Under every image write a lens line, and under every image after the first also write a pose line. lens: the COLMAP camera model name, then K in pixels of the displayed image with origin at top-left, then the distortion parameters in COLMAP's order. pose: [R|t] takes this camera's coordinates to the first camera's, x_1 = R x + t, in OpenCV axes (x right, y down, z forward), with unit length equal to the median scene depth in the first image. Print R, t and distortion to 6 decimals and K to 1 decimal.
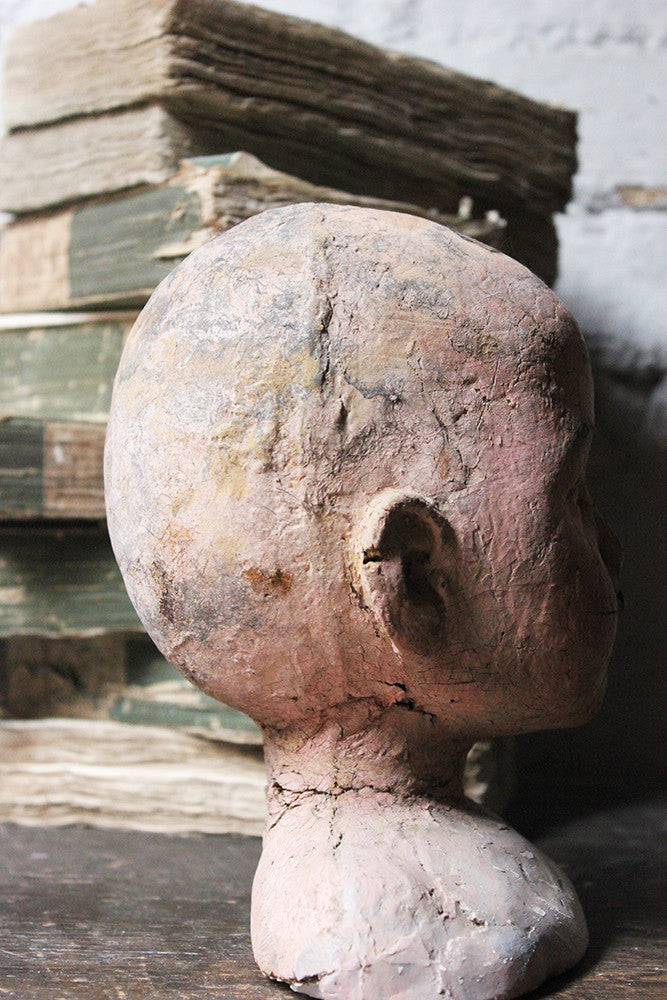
lens RADIAL K [[1953.5, 0, 348.3], [0, 1953.5, 500.1], [0, 0, 1]] dist [0.067981, 0.000000]
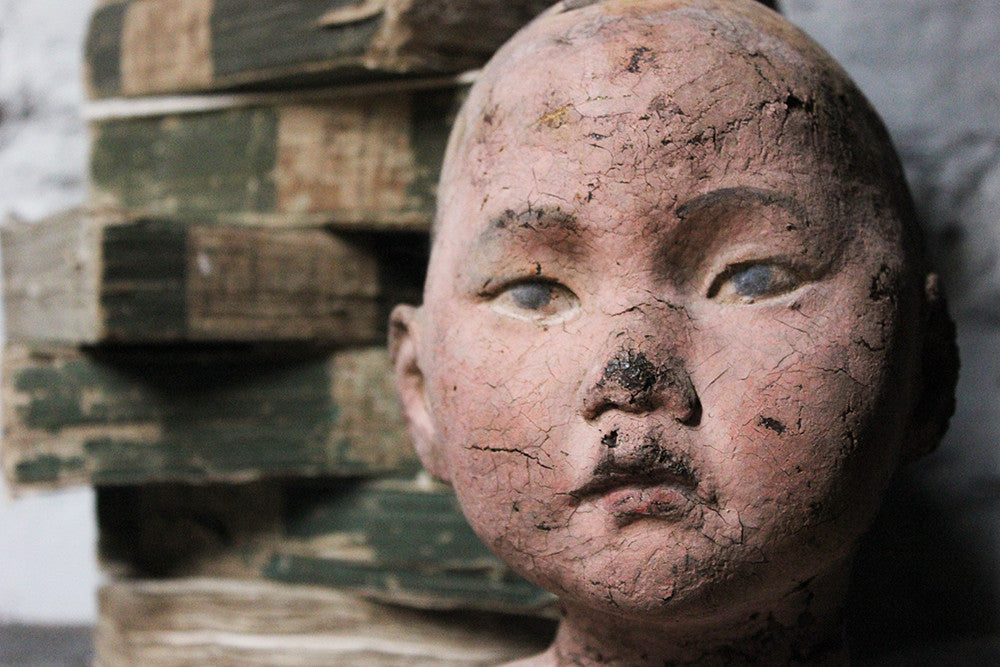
lens RADIAL K [[1953.5, 0, 522.1], [0, 1953.5, 320.1], [0, 0, 1]] dist [0.067981, 0.000000]
pose [[0.999189, -0.006406, 0.039747, -0.044835], [0.006349, 0.999979, 0.001561, 0.000237], [-0.039756, -0.001308, 0.999209, 0.158640]]
